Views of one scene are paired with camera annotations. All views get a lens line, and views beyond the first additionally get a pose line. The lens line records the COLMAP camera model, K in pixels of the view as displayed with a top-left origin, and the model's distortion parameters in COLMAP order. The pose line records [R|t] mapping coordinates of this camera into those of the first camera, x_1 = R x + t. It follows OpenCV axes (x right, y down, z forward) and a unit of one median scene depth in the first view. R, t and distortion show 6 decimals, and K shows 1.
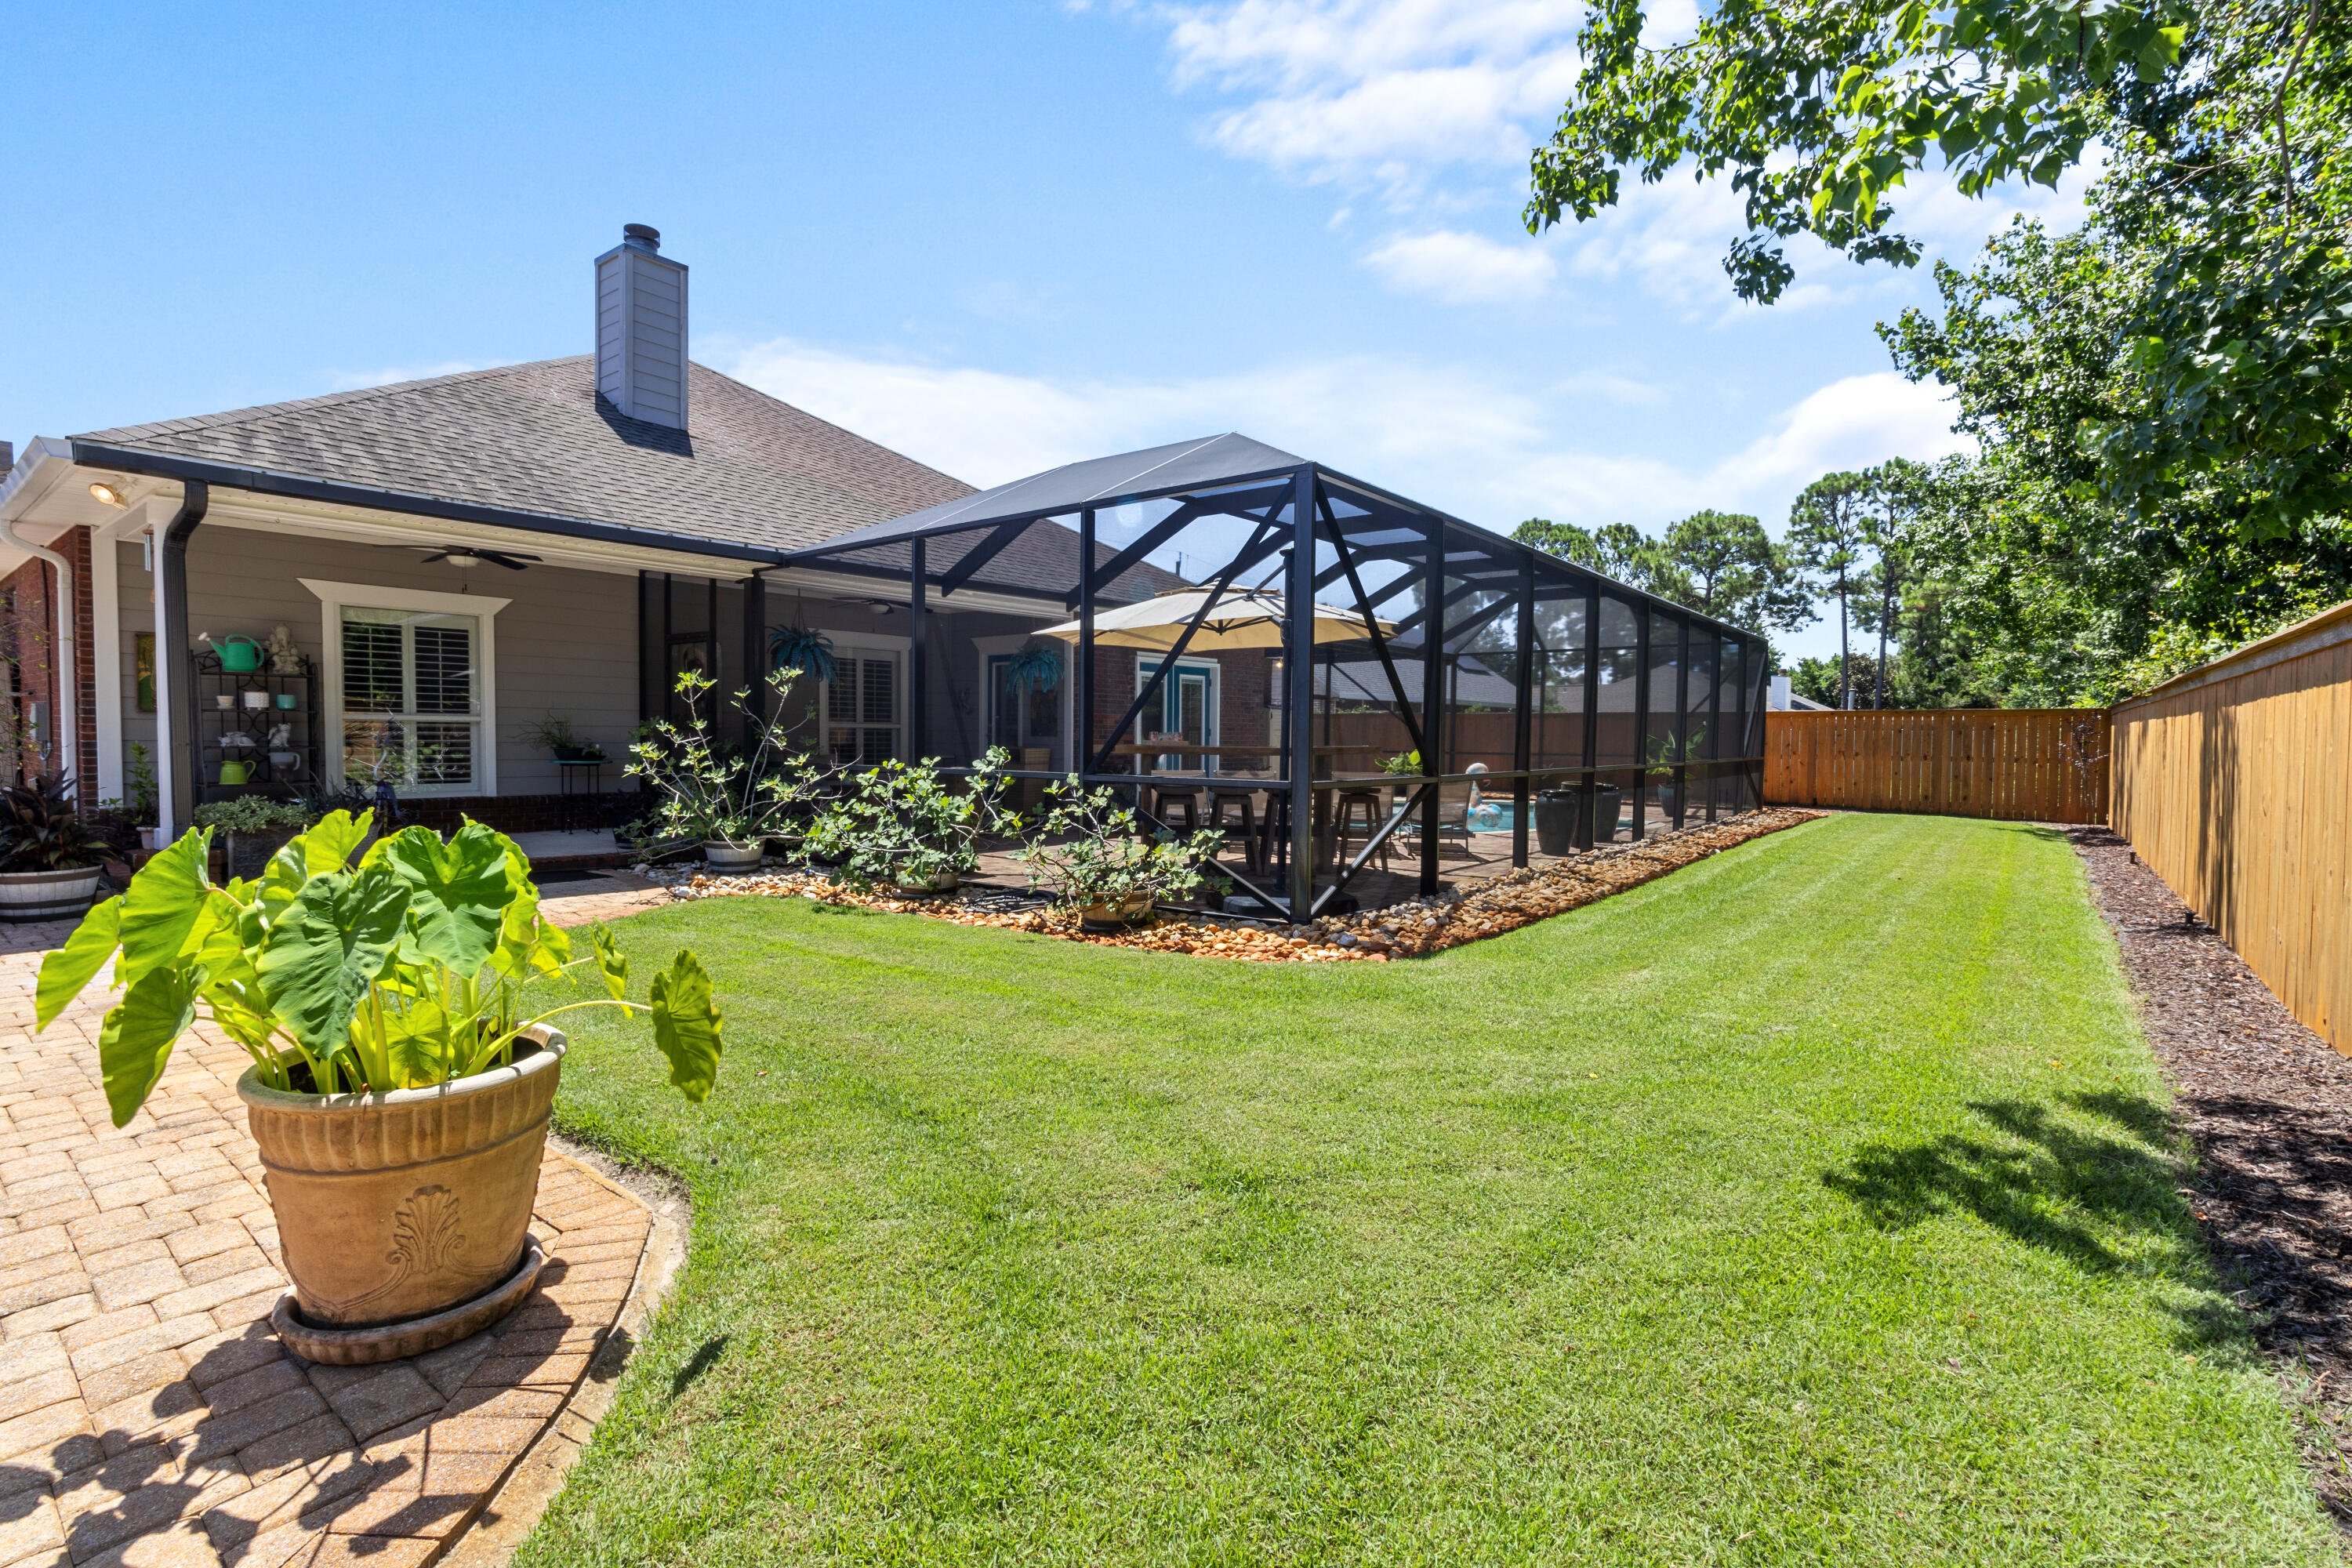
lens RADIAL K [[1066.8, 0, 1170.3], [0, 1066.8, 784.8], [0, 0, 1]] dist [-0.000380, 0.000301]
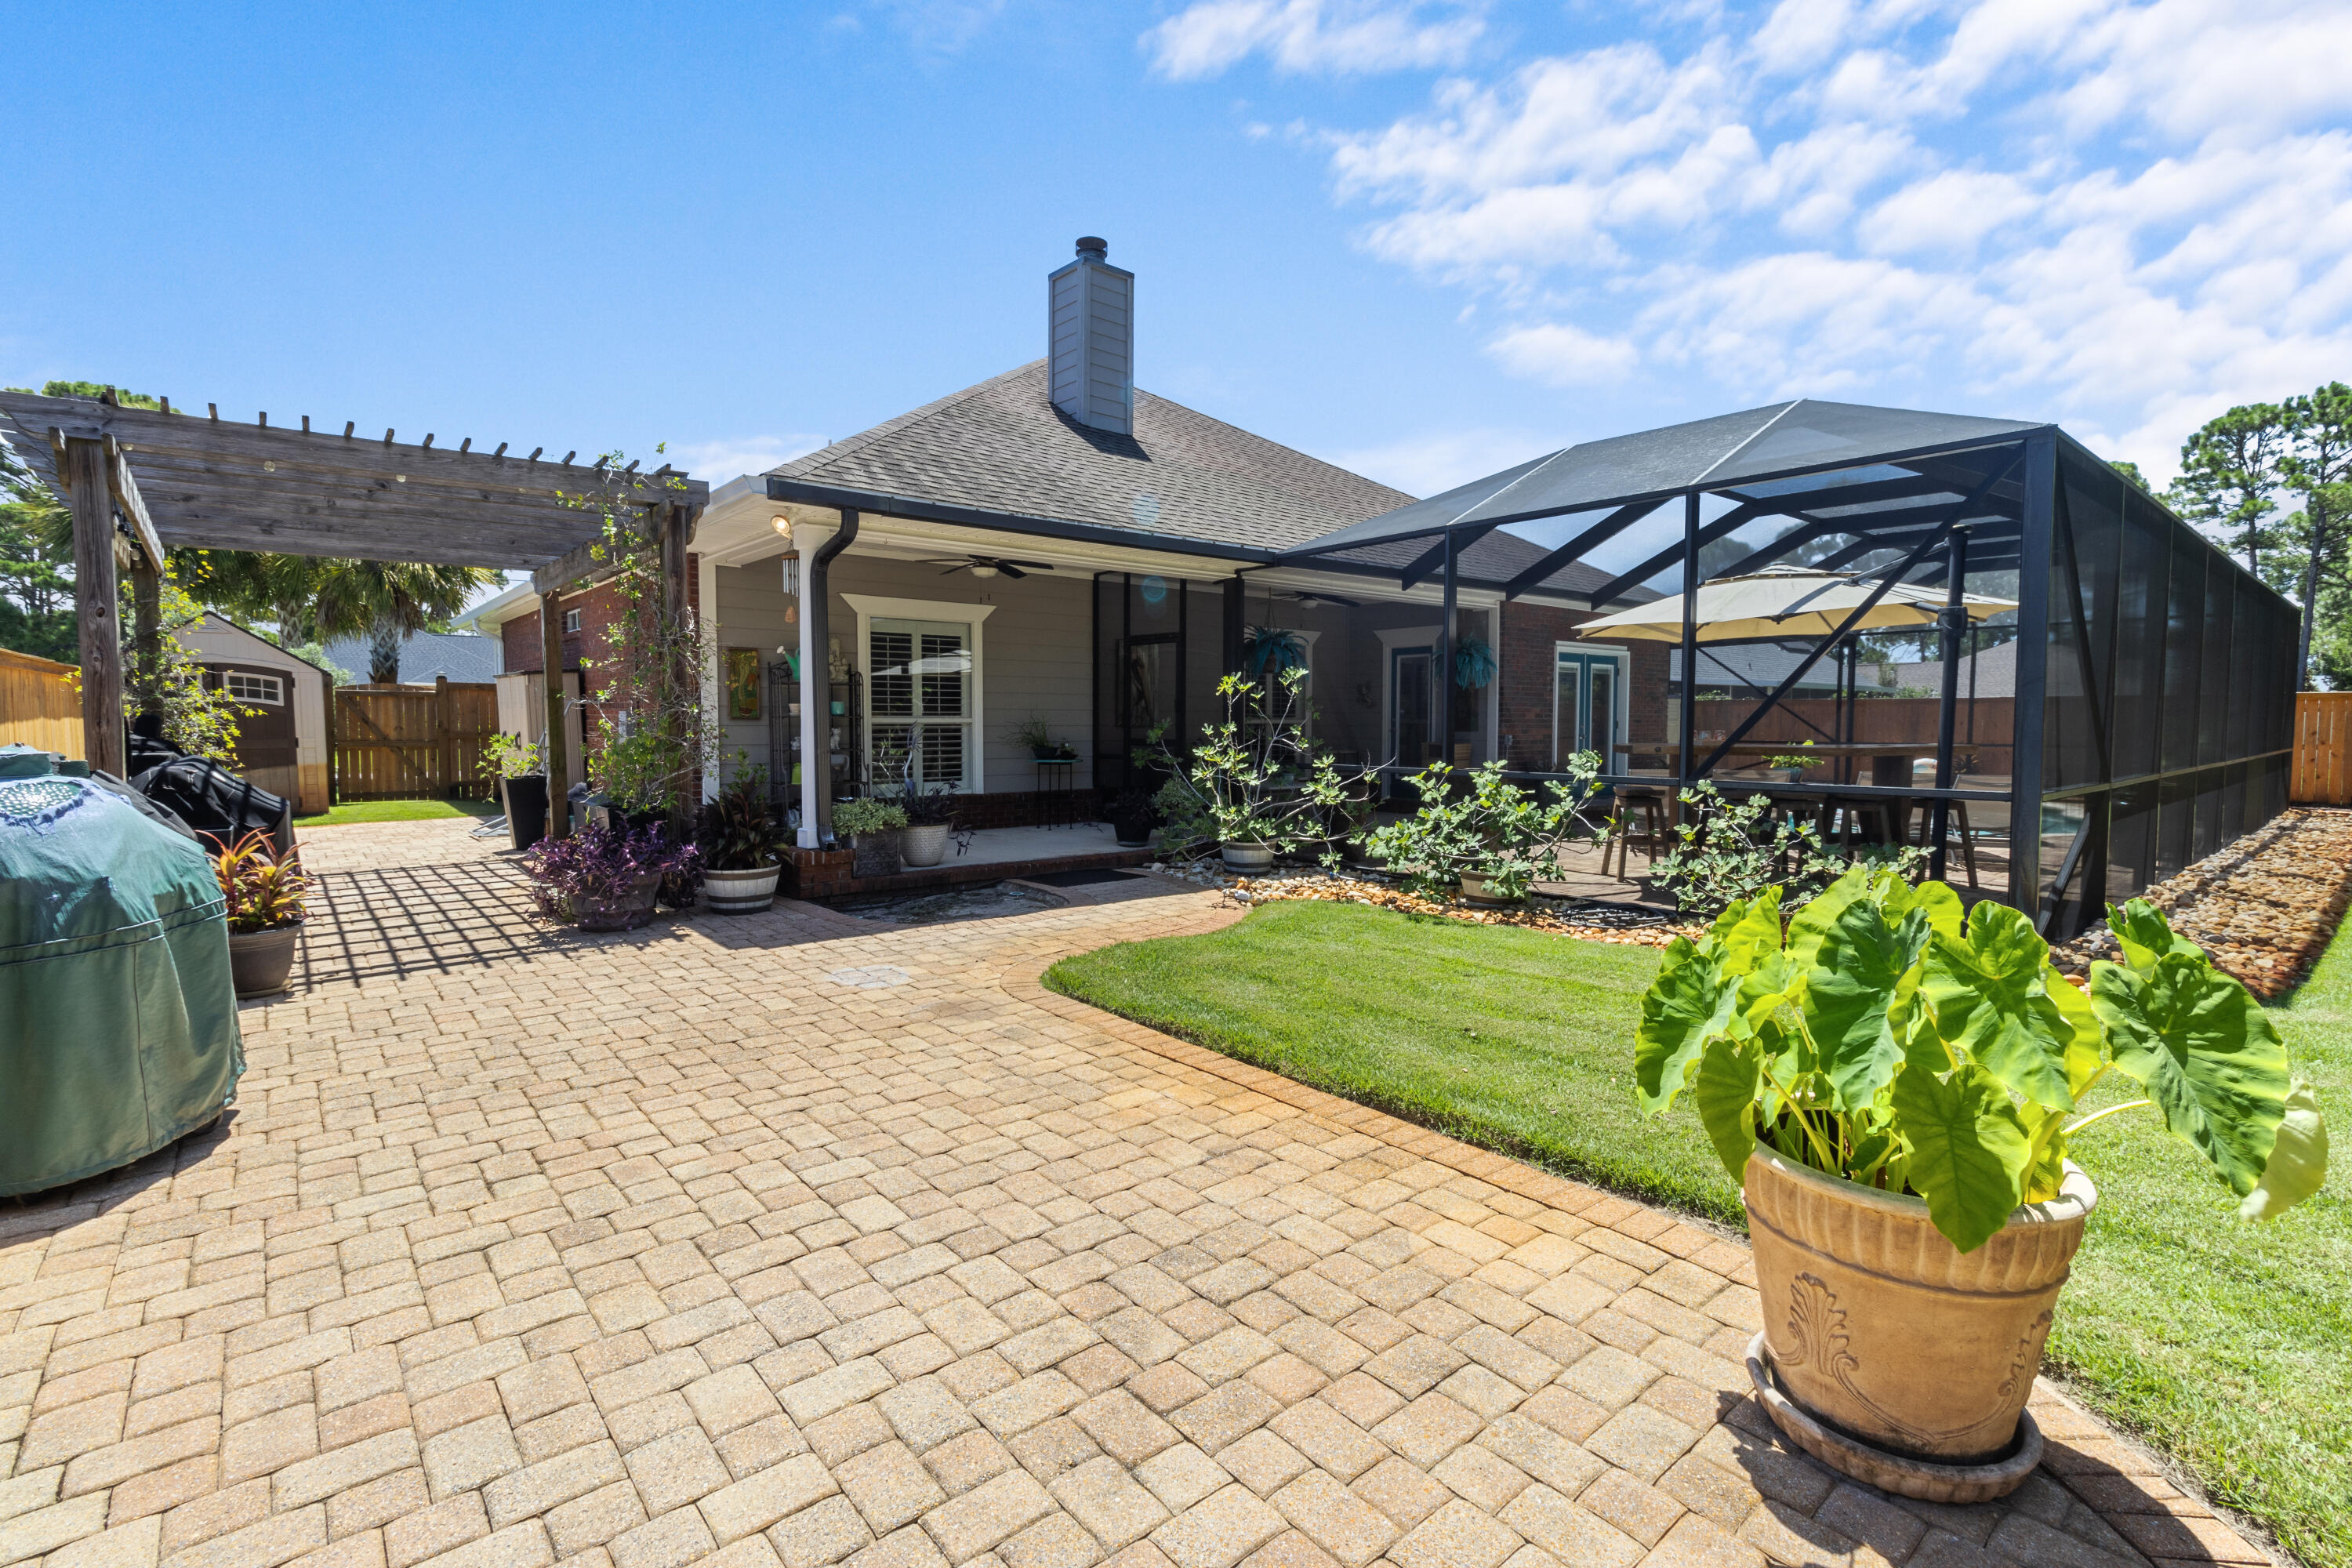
lens RADIAL K [[1069.5, 0, 1177.4], [0, 1069.5, 779.6], [0, 0, 1]] dist [-0.000795, -0.000577]
pose [[0.980505, 0.002889, -0.196472, -0.330888], [-0.001202, 0.999961, 0.008705, -0.017680], [0.196489, -0.008299, 0.980471, 0.001452]]
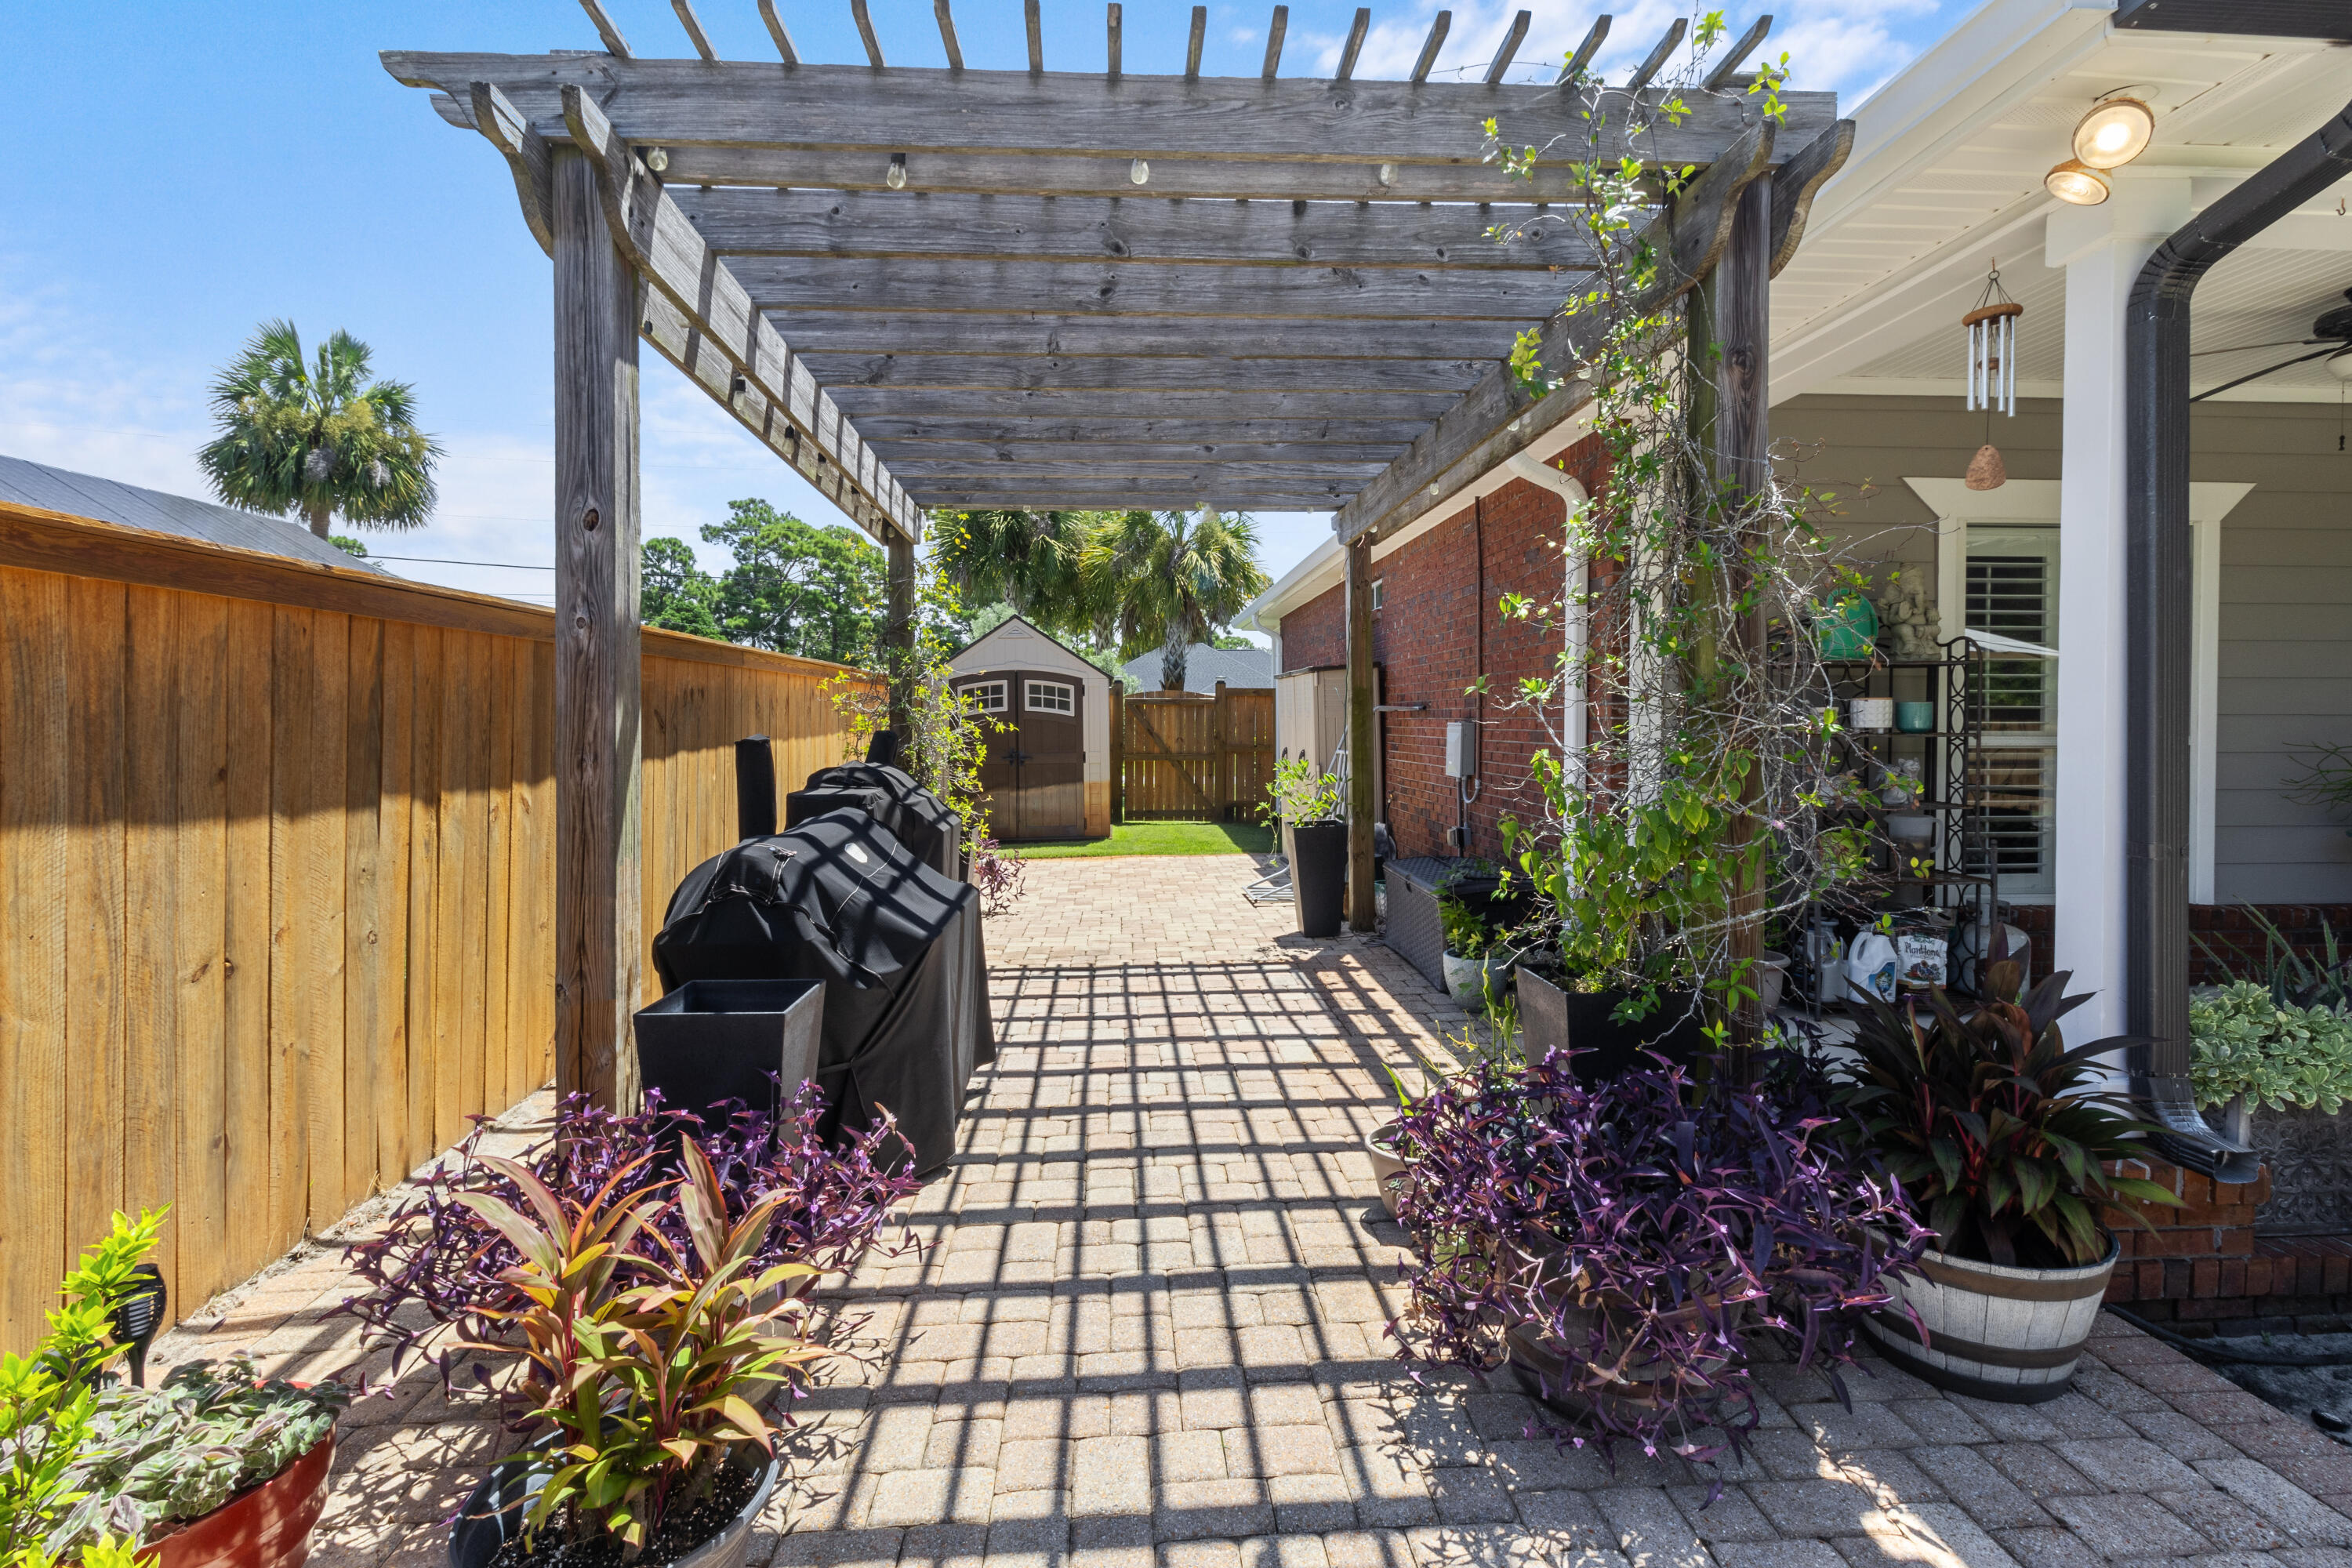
lens RADIAL K [[1102.3, 0, 1164.4], [0, 1102.3, 734.2], [0, 0, 1]] dist [0.000049, -0.000041]
pose [[0.658035, -0.002825, -0.752982, -0.803607], [-0.028768, 0.999169, -0.028890, -0.052103], [0.752437, 0.040673, 0.657407, 0.468442]]
